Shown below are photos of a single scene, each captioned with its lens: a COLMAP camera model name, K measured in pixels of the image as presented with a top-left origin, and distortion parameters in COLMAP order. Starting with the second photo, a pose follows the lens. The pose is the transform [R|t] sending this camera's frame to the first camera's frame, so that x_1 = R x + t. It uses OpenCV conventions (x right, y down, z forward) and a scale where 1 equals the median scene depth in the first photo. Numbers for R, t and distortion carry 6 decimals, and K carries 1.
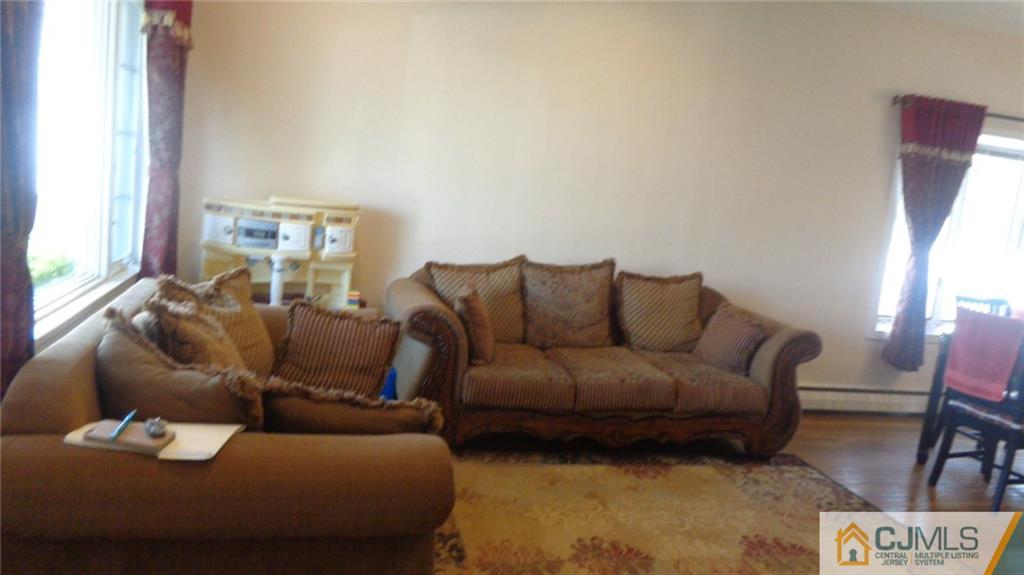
lens RADIAL K [[769.0, 0, 512.0], [0, 769.0, 287.5], [0, 0, 1]] dist [0.007389, -0.000889]
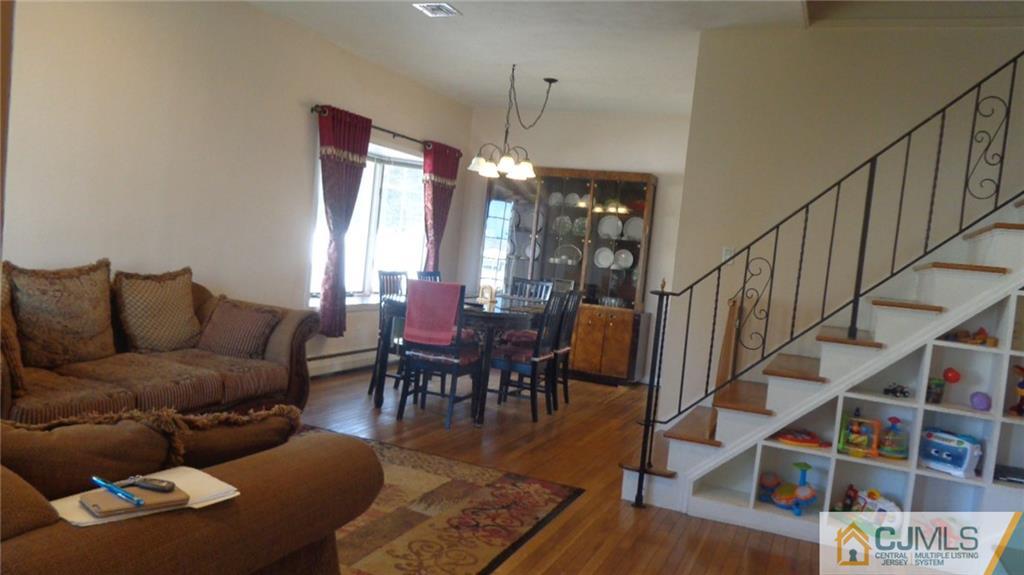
lens RADIAL K [[779.4, 0, 512.0], [0, 779.4, 287.5], [0, 0, 1]] dist [0.008791, -0.000325]
pose [[0.611602, -0.092837, 0.785700, -0.335655], [0.077030, 0.995361, 0.057648, -0.021717], [-0.787407, 0.025265, 0.615916, 0.050613]]
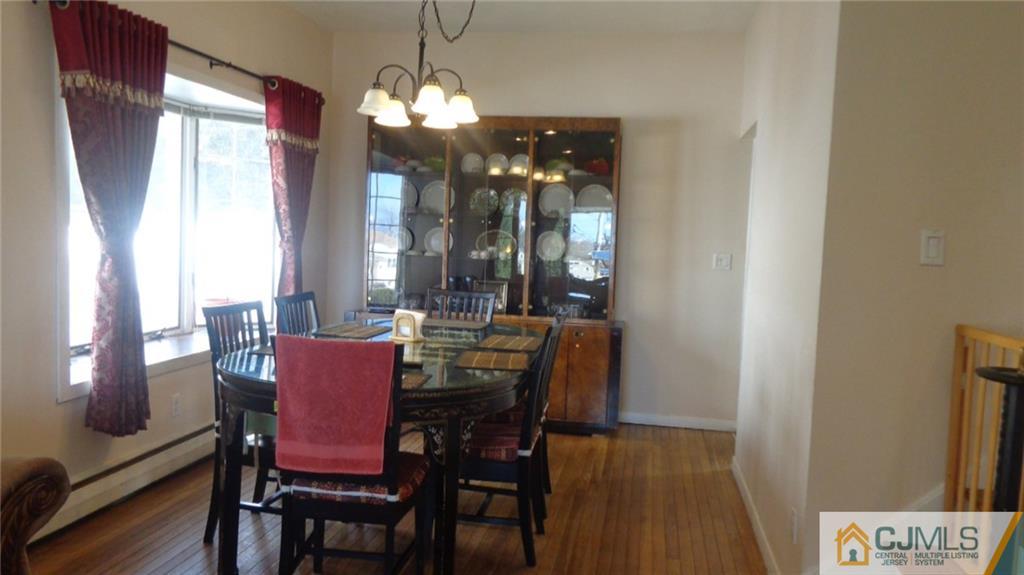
lens RADIAL K [[769.0, 0, 512.0], [0, 769.0, 287.5], [0, 0, 1]] dist [0.007389, -0.000889]
pose [[0.423340, -0.161352, 0.891487, 0.119433], [0.132202, 0.984482, 0.115404, -0.056010], [-0.896274, 0.069002, 0.438101, 0.543625]]
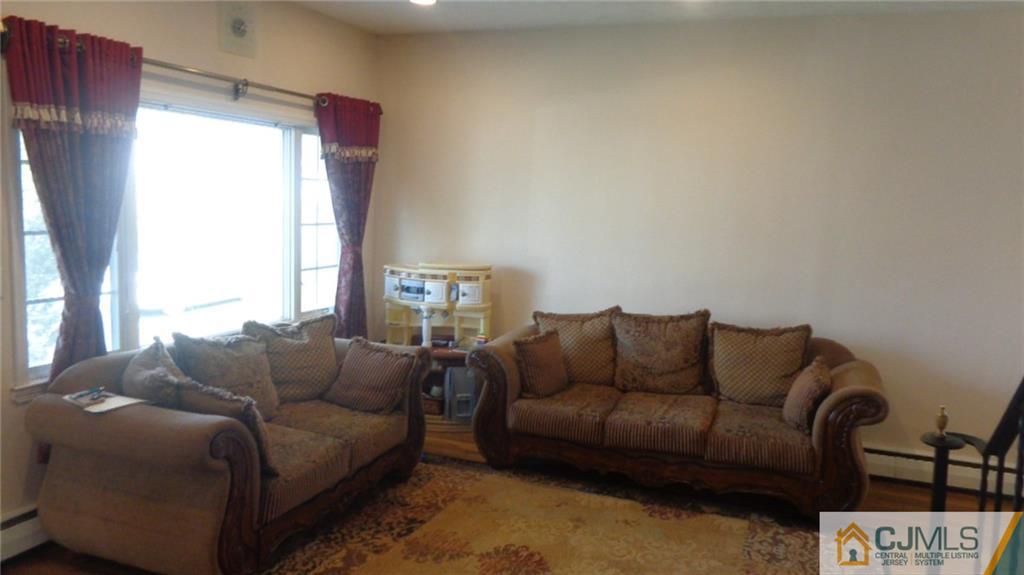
lens RADIAL K [[769.0, 0, 512.0], [0, 769.0, 287.5], [0, 0, 1]] dist [0.007389, -0.000889]
pose [[0.810176, -0.012531, -0.586053, 0.571762], [-0.026132, 0.998006, -0.057464, -0.001251], [0.585604, 0.061870, 0.808233, 0.009761]]
